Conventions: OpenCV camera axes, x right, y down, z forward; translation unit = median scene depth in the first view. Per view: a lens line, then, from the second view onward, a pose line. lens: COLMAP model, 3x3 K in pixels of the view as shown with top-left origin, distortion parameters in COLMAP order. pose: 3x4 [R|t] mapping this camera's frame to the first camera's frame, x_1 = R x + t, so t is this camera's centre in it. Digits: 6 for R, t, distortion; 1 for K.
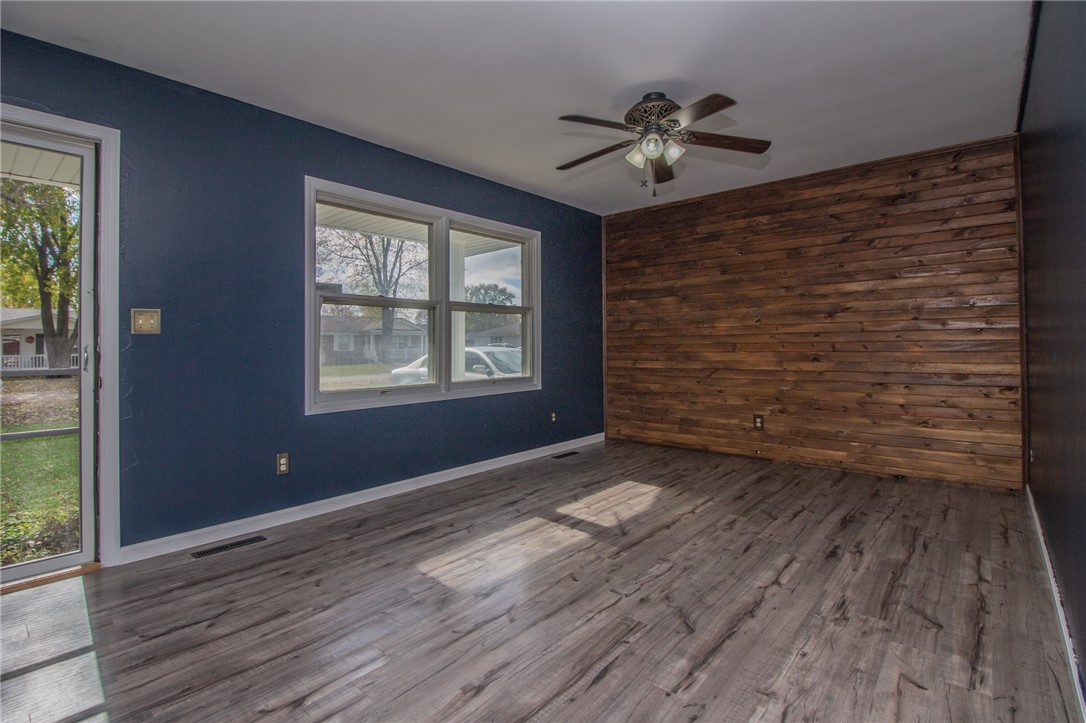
lens RADIAL K [[517.4, 0, 541.8], [0, 517.4, 343.8], [0, 0, 1]] dist [0.001825, -0.019563]
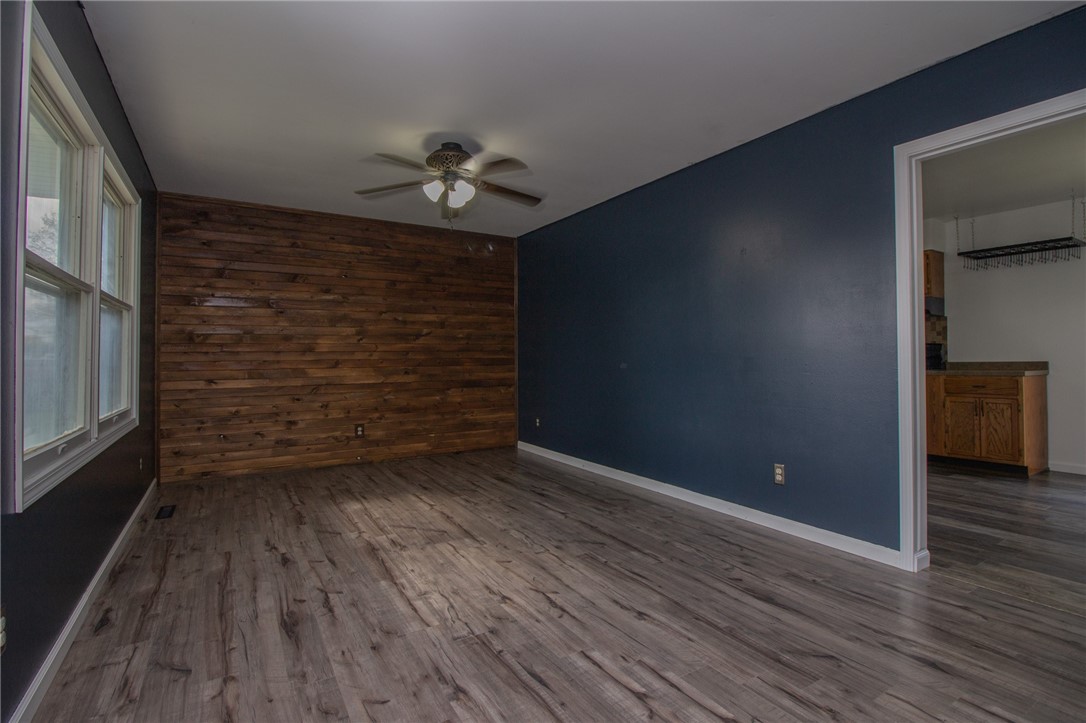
lens RADIAL K [[517.4, 0, 541.8], [0, 517.4, 343.8], [0, 0, 1]] dist [0.001825, -0.019563]
pose [[0.301421, 0.030943, 0.952989, -0.835074], [0.001265, 0.999459, -0.032852, 0.002982], [-0.953490, 0.011108, 0.301219, 0.459137]]
